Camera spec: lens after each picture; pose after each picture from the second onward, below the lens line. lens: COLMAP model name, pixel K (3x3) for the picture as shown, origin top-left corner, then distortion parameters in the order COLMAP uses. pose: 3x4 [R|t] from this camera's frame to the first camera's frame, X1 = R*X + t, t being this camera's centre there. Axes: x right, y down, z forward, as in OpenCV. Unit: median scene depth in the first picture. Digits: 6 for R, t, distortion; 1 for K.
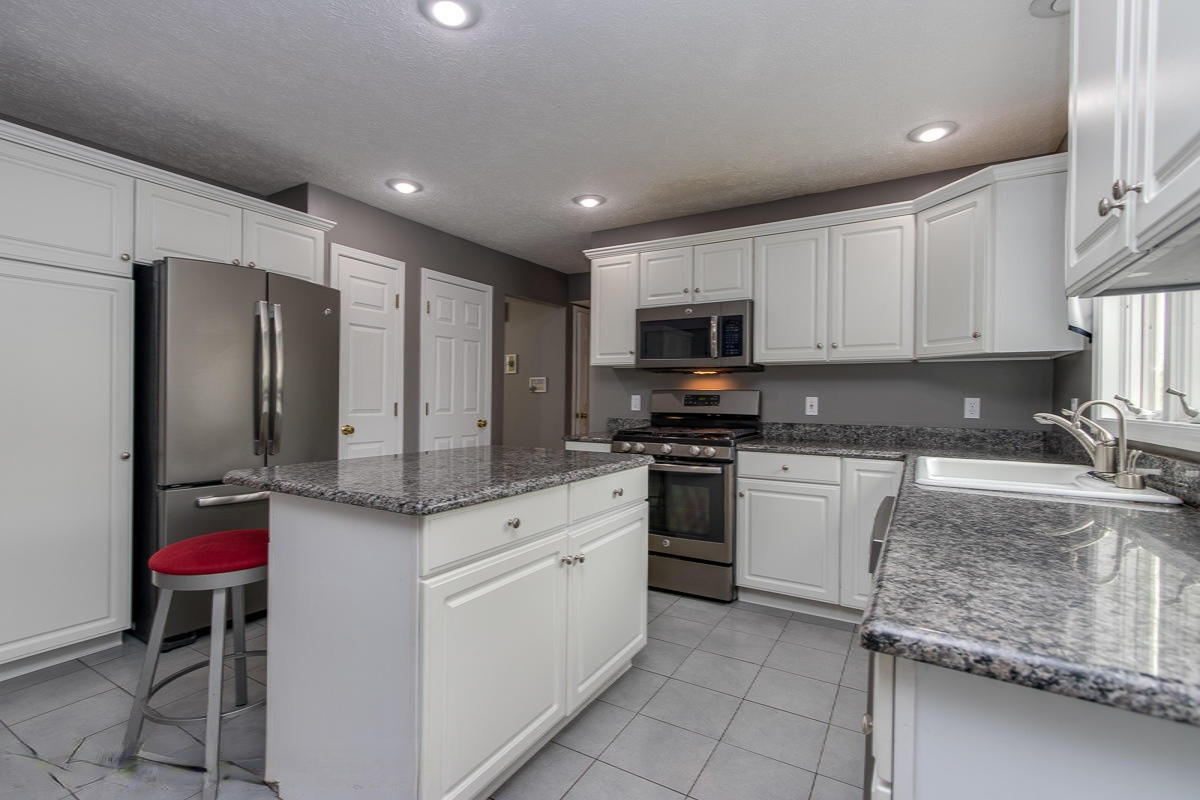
lens RADIAL K [[550.6, 0, 574.9], [0, 550.6, 397.1], [0, 0, 1]] dist [0.000698, 0.002039]
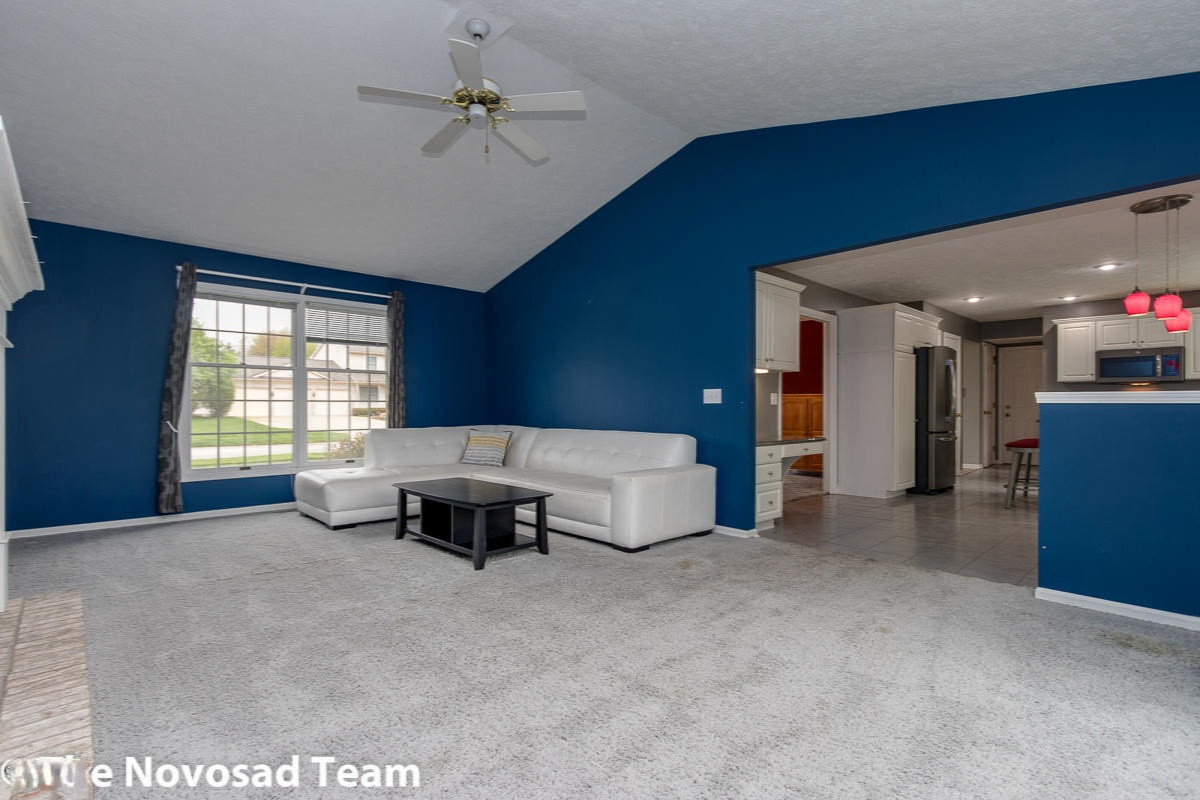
lens RADIAL K [[550.6, 0, 591.9], [0, 550.6, 402.4], [0, 0, 1]] dist [0.000698, 0.002039]
pose [[0.961755, -0.011062, -0.273686, -1.168542], [0.007692, 0.999881, -0.013384, 0.030895], [0.273802, 0.010767, 0.961726, -1.460363]]
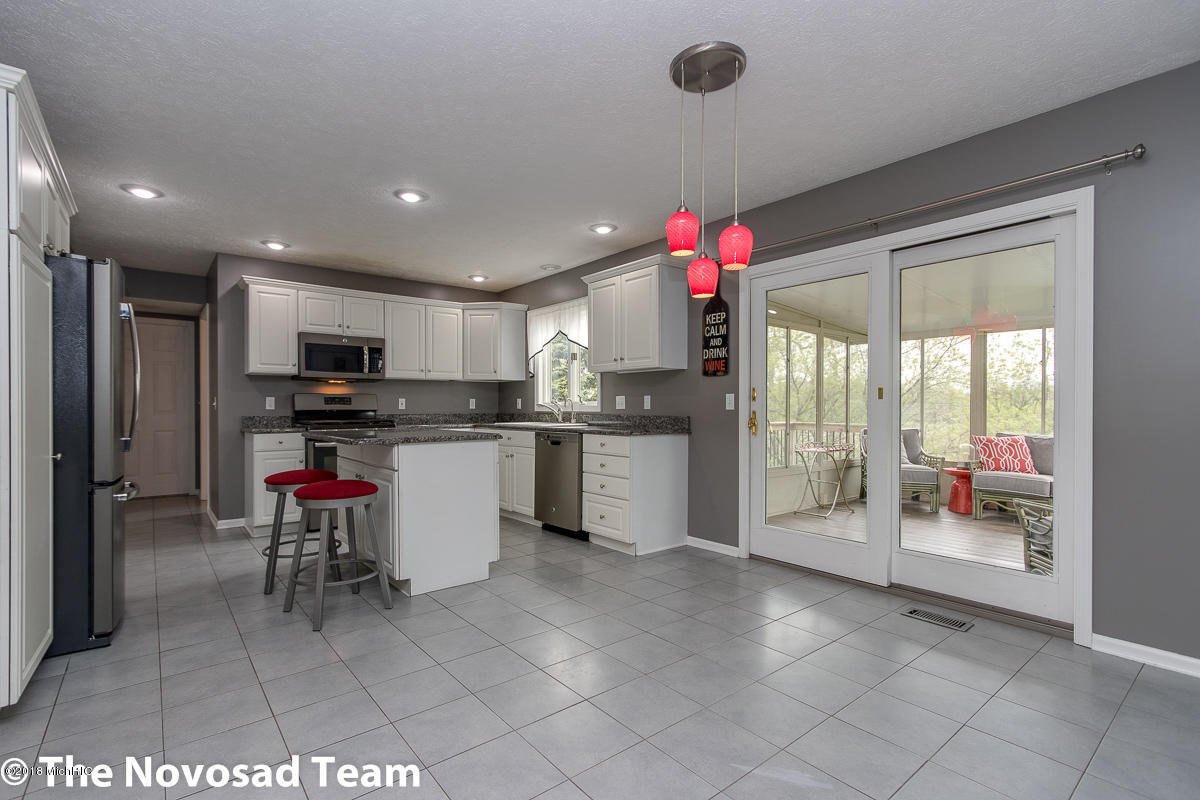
lens RADIAL K [[547.8, 0, 596.4], [0, 547.8, 409.7], [0, 0, 1]] dist [0.005029, 0.000428]
pose [[0.329914, -0.015369, 0.943886, -1.024047], [0.006570, 0.999881, 0.013984, 0.015072], [-0.943988, 0.001588, 0.329975, -0.131700]]
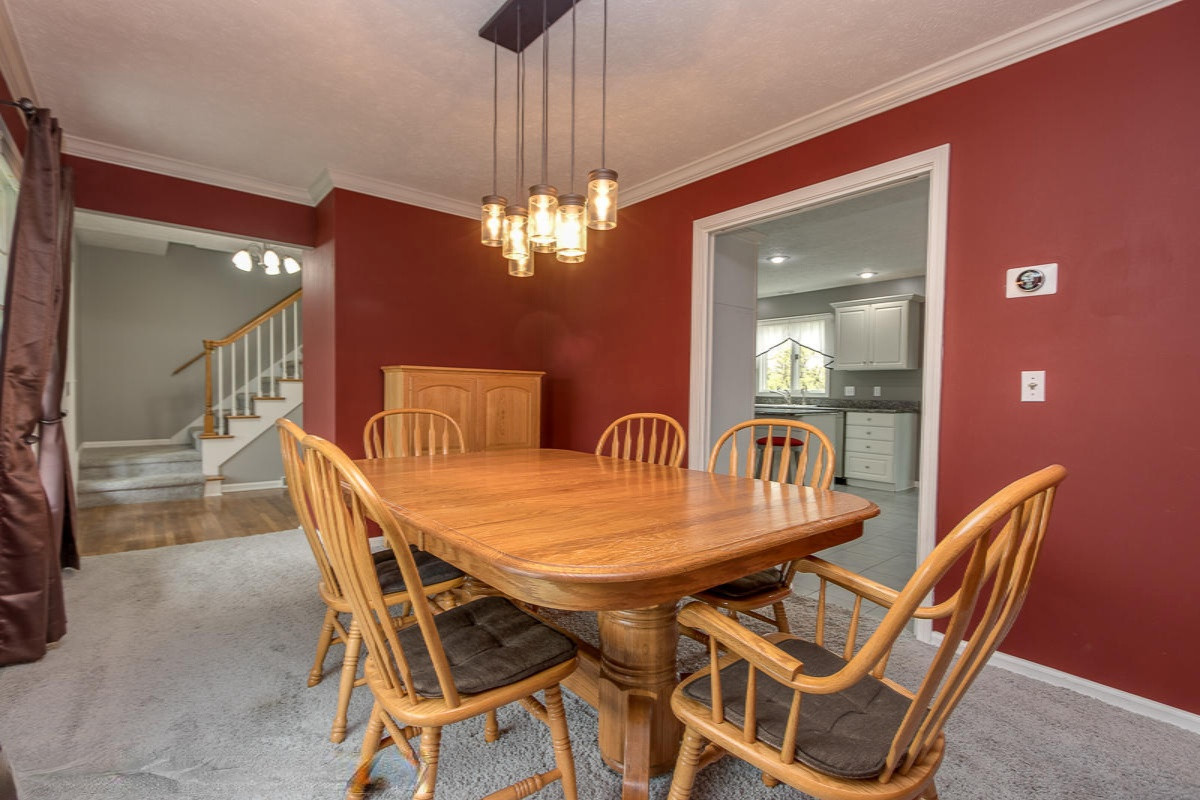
lens RADIAL K [[550.6, 0, 605.5], [0, 550.6, 411.2], [0, 0, 1]] dist [0.000698, 0.002039]
pose [[0.298073, -0.041800, 0.953628, -1.912541], [-0.009596, 0.998859, 0.046782, 0.004402], [-0.954495, -0.023096, 0.297331, 0.559178]]
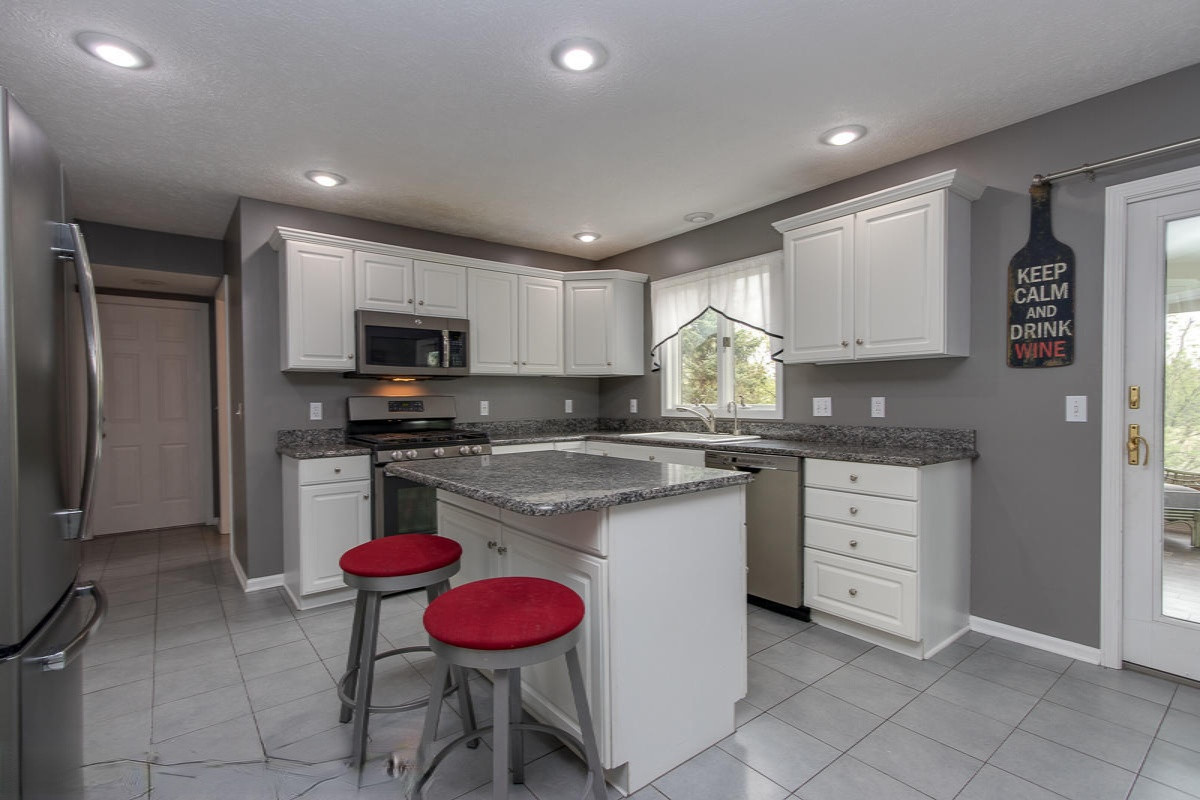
lens RADIAL K [[550.6, 0, 601.9], [0, 550.6, 408.7], [0, 0, 1]] dist [0.000698, 0.002039]
pose [[0.342579, -0.029474, 0.939026, -0.709203], [0.015146, 0.999551, 0.025848, -0.012120], [-0.939367, 0.005368, 0.342872, 0.327318]]
